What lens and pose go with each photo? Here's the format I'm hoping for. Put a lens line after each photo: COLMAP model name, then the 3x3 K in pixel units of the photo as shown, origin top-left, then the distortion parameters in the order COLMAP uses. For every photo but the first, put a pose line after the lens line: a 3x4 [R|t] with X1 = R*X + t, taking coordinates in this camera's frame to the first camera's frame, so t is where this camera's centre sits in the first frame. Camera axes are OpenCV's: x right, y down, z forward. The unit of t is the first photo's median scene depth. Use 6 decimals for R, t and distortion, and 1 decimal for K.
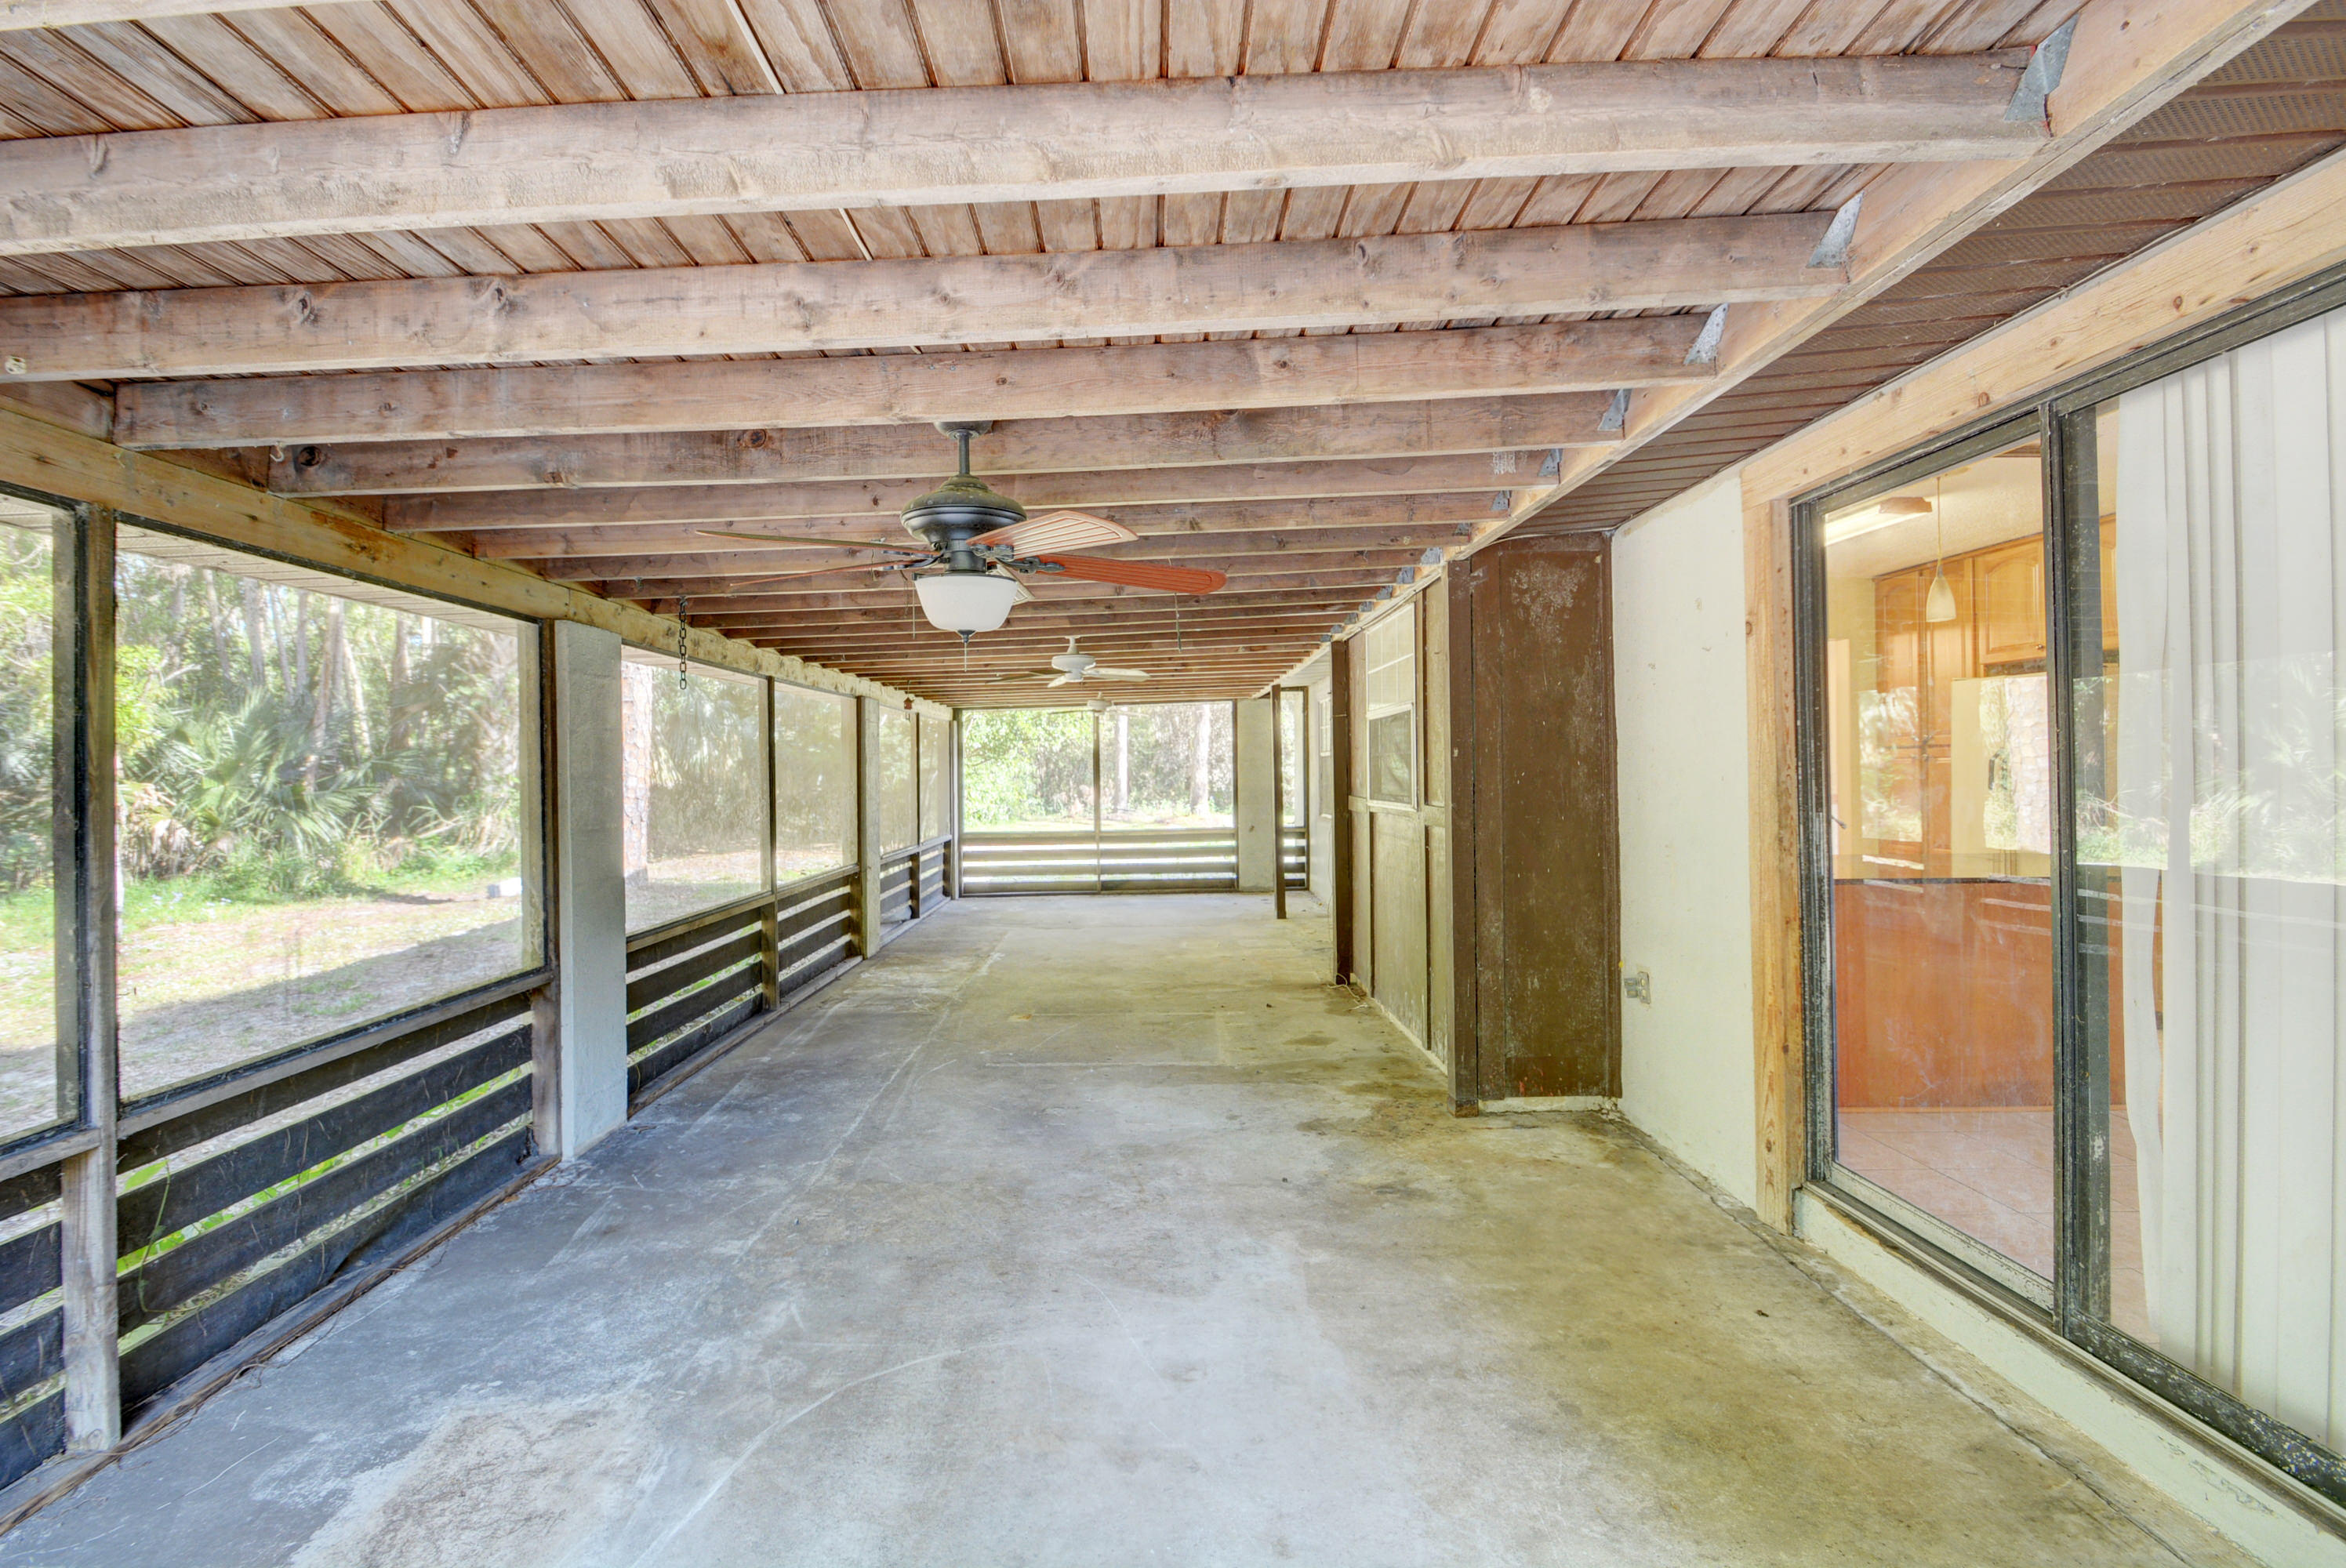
lens RADIAL K [[1014.3, 0, 1129.6], [0, 1014.3, 776.2], [0, 0, 1]] dist [0.000355, -0.008184]
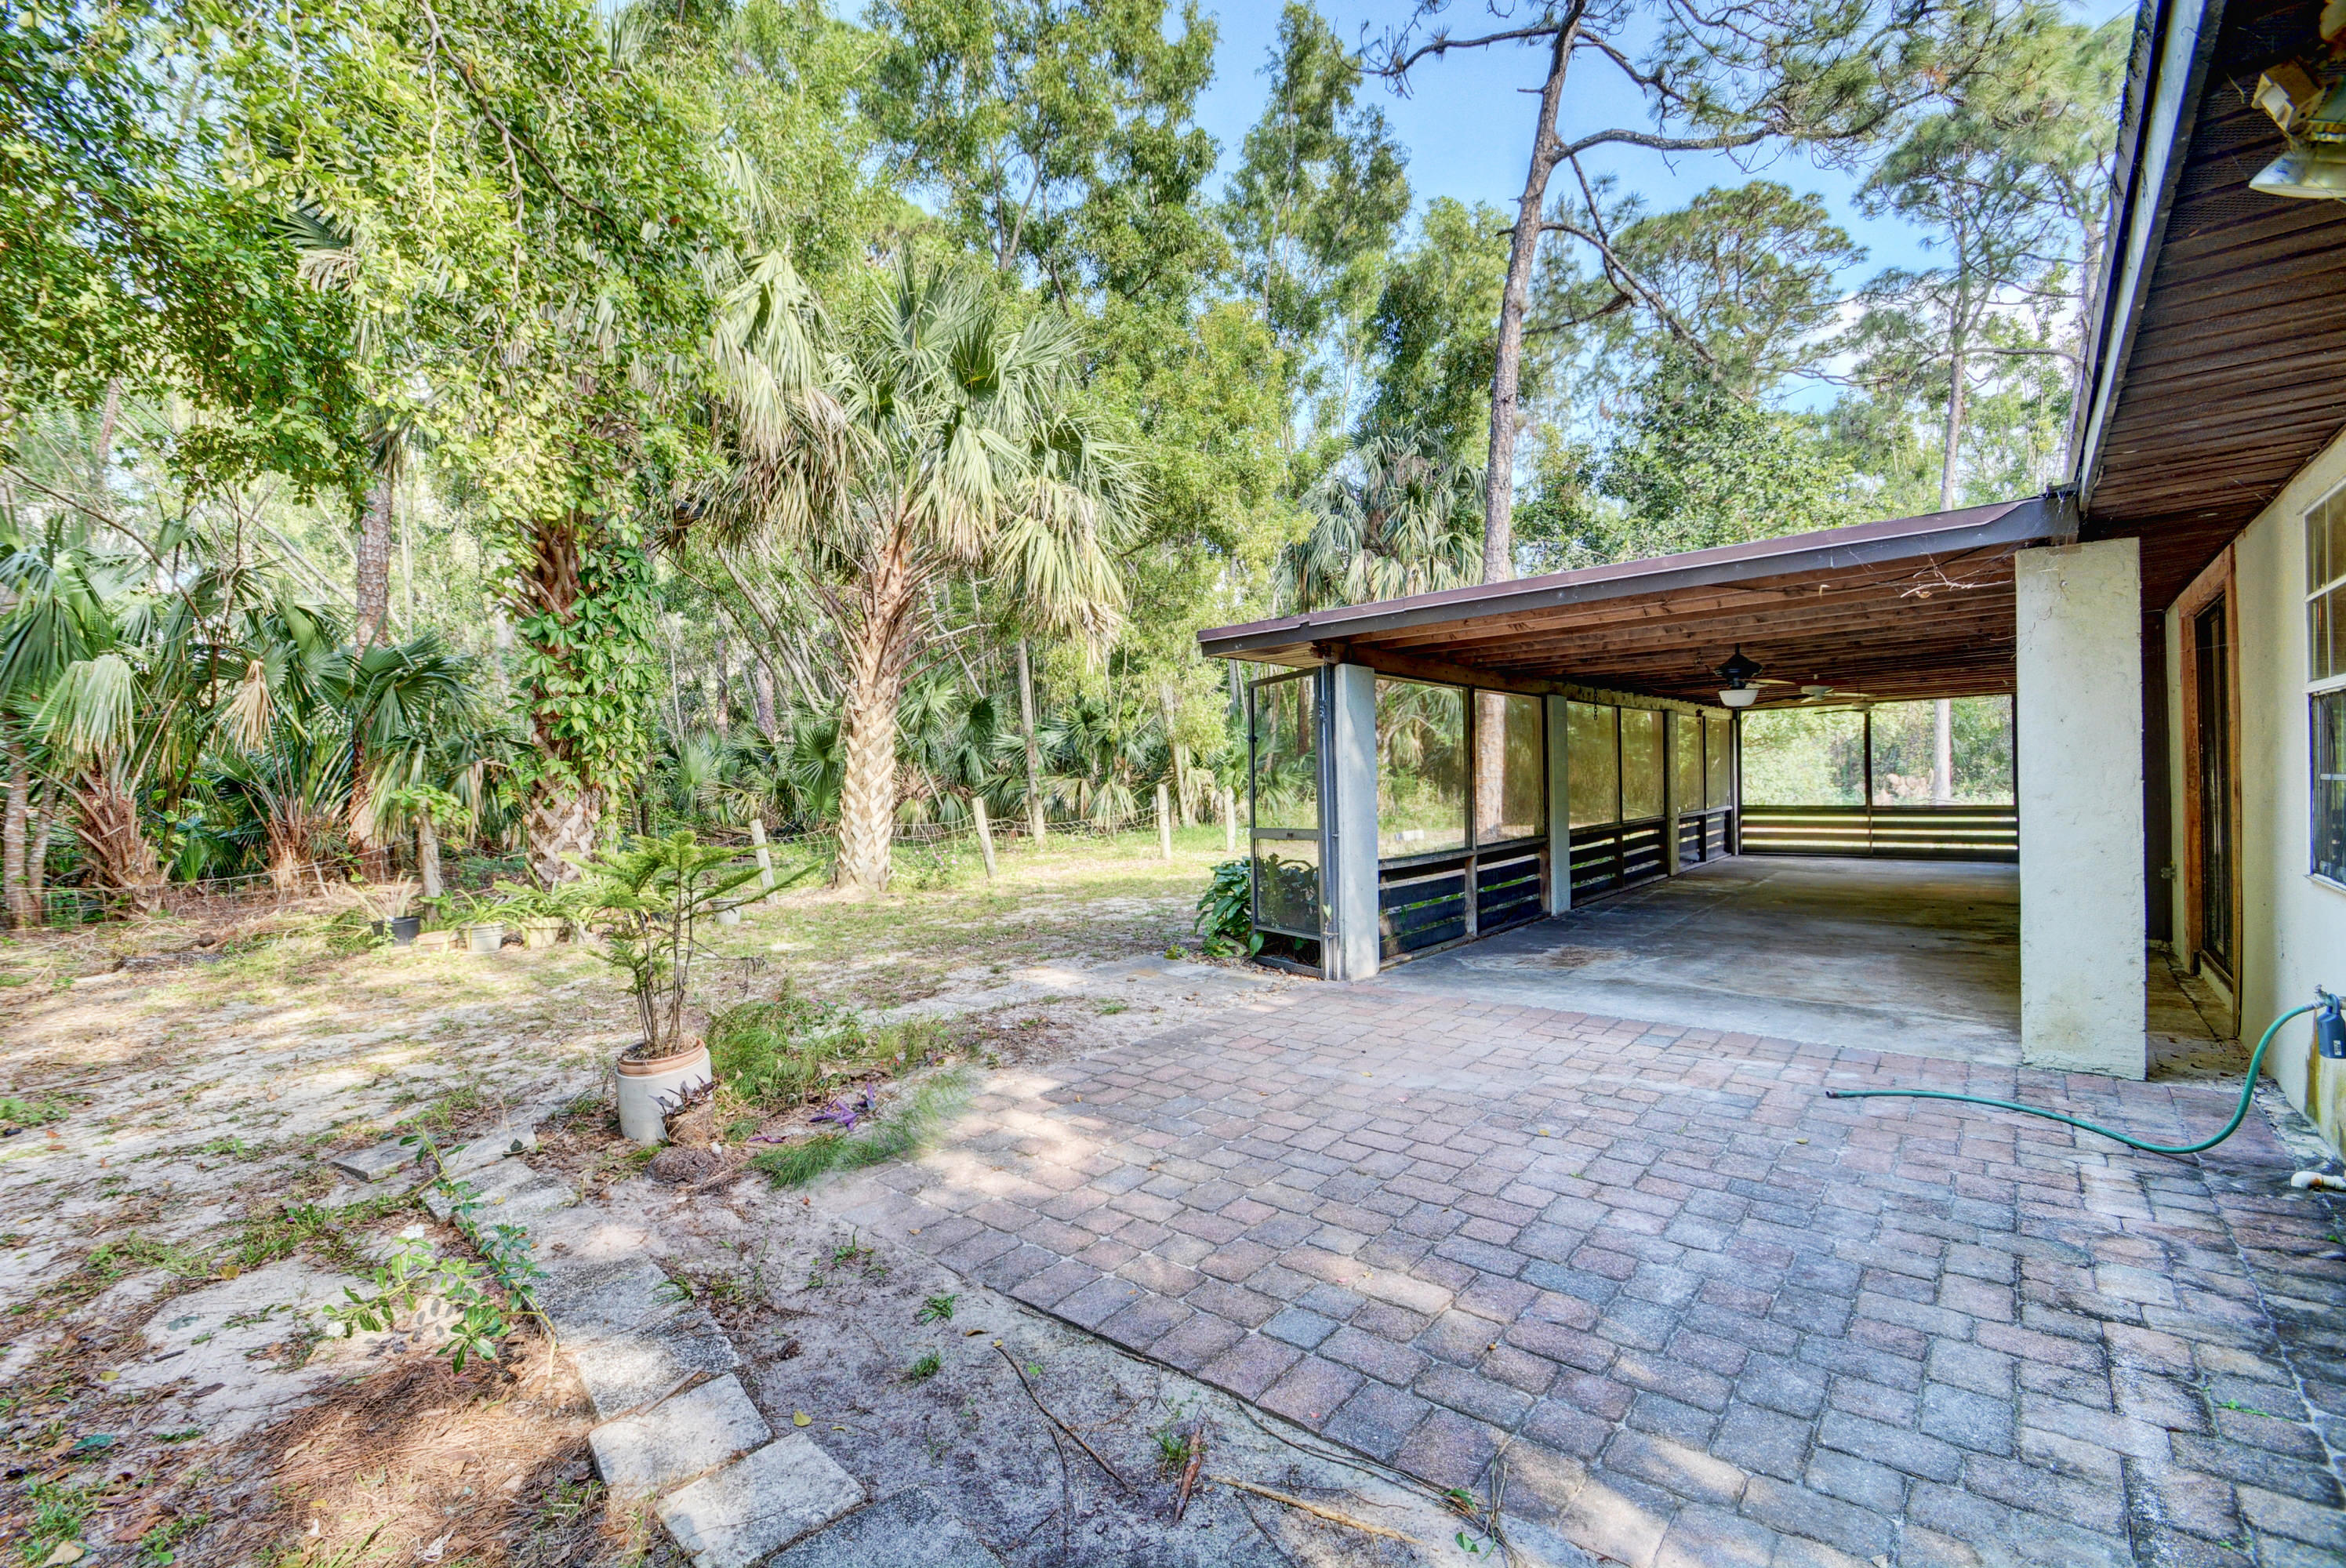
lens RADIAL K [[1014.3, 0, 1129.6], [0, 1014.3, 776.2], [0, 0, 1]] dist [0.000355, -0.008184]
pose [[0.758461, 0.001692, -0.651716, 0.118257], [0.003884, 0.999967, 0.007115, 0.008747], [0.651707, -0.007928, 0.758430, -0.677513]]
